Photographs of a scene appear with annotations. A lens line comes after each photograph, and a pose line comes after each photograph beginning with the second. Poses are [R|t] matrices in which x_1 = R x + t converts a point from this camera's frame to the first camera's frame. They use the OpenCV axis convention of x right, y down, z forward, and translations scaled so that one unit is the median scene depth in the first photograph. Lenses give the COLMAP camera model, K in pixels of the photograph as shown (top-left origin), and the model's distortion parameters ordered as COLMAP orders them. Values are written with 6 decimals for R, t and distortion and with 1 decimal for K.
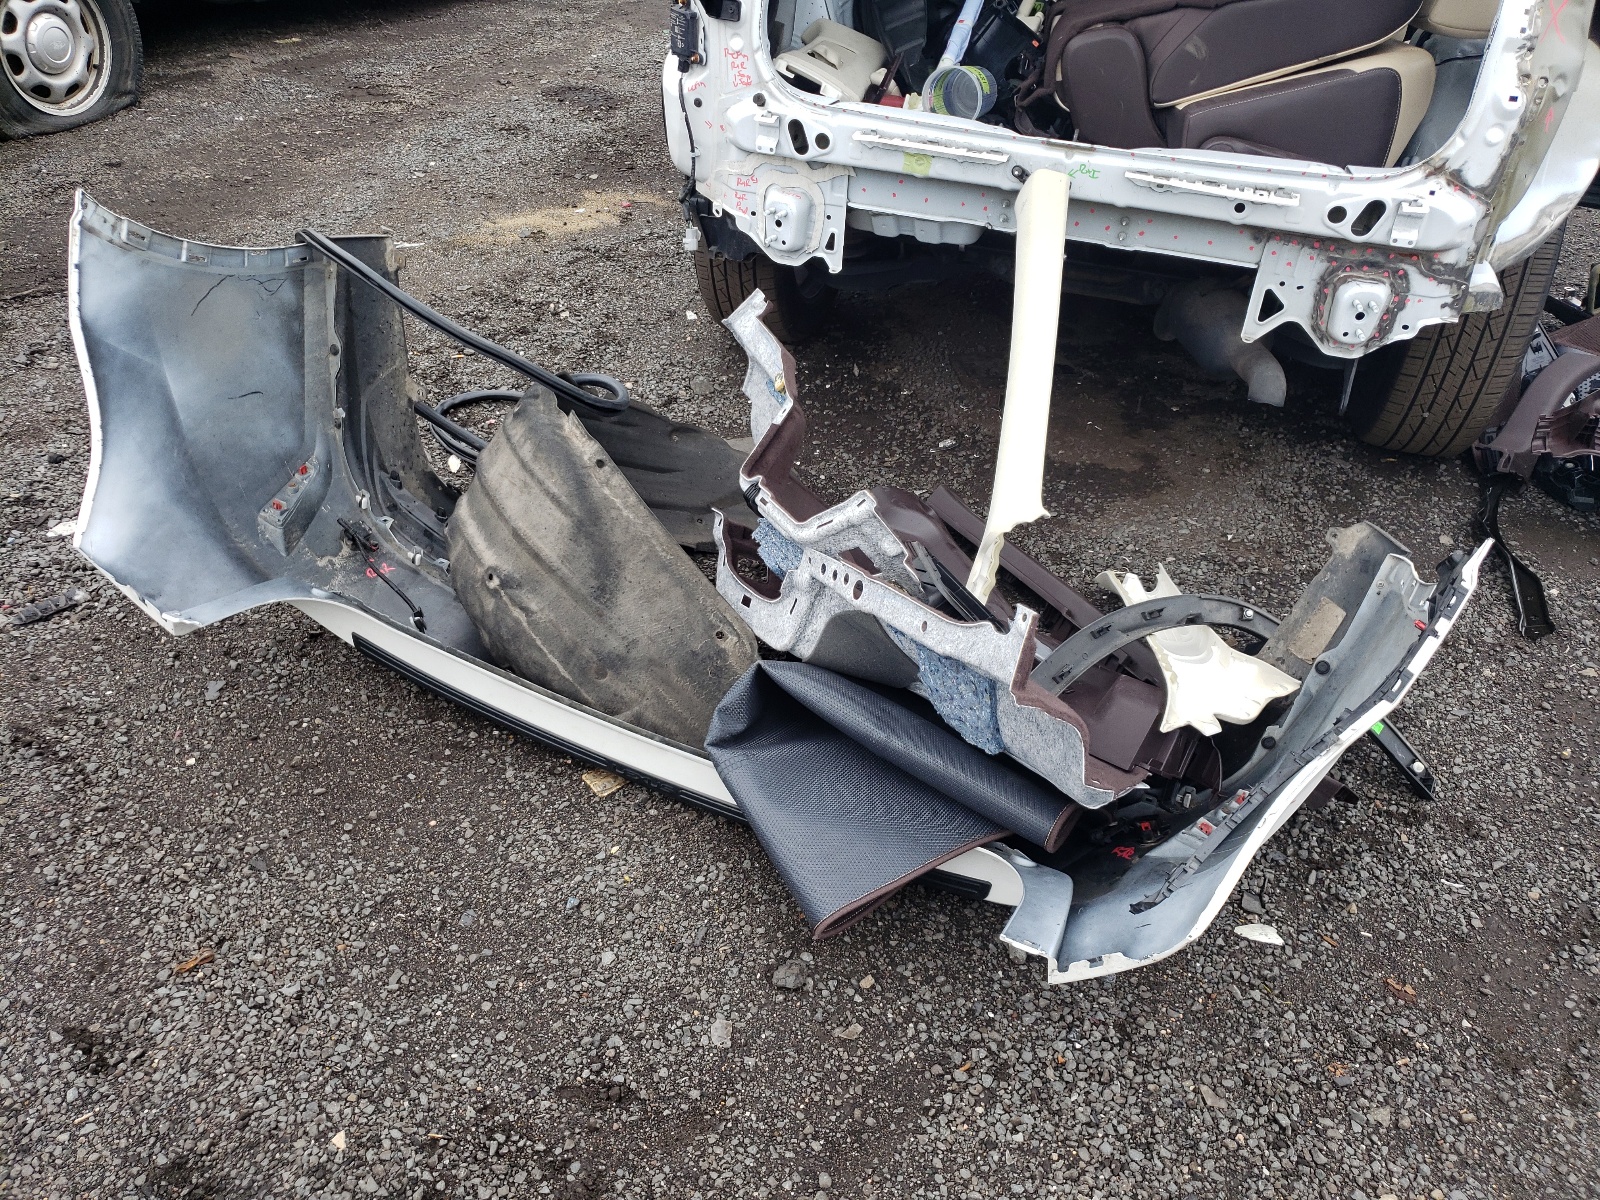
lens RADIAL K [[1313.0, 0, 800.0], [0, 1313.0, 600.0], [0, 0, 1]] dist [0.059698, 0.002716]
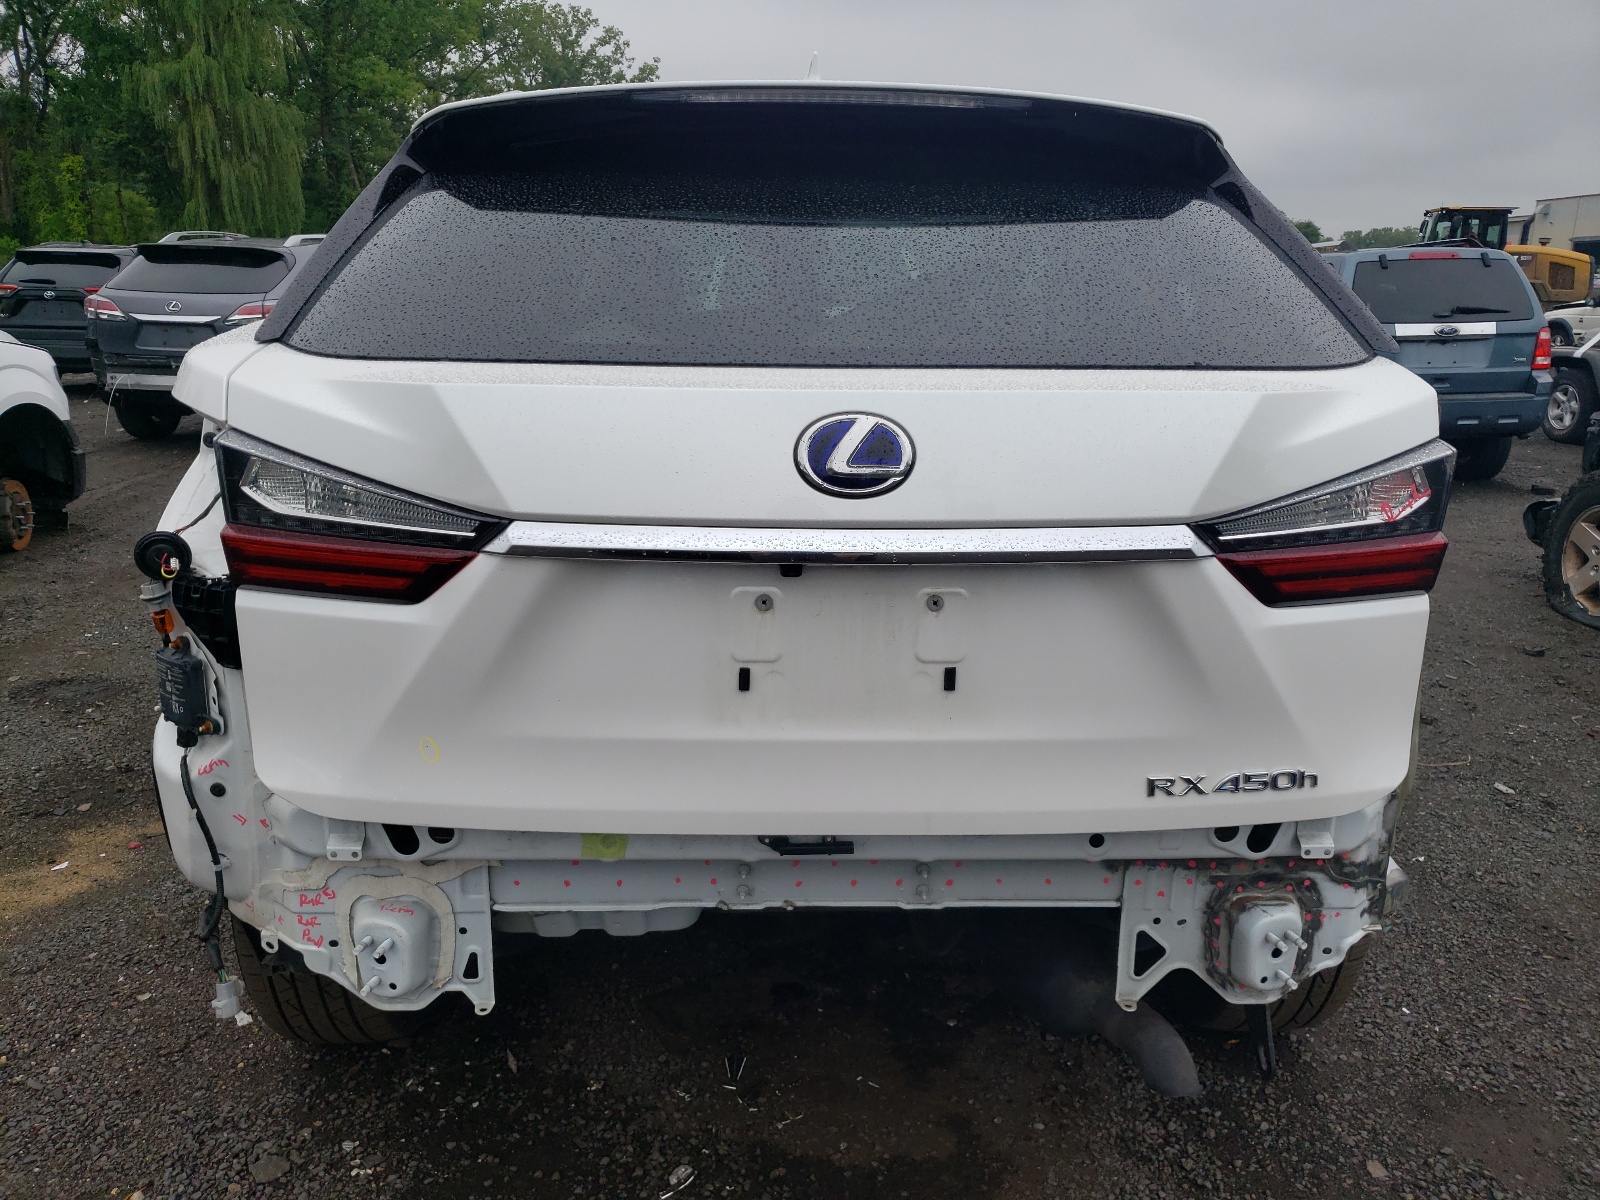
lens RADIAL K [[1305.0, 0, 800.0], [0, 1305.0, 600.0], [0, 0, 1]] dist [-0.037892, 0.229588]
pose [[0.936525, -0.131385, 0.325051, -0.009064], [0.232023, 0.927319, -0.293675, -0.219941], [-0.262842, 0.350454, 0.898942, 0.352922]]
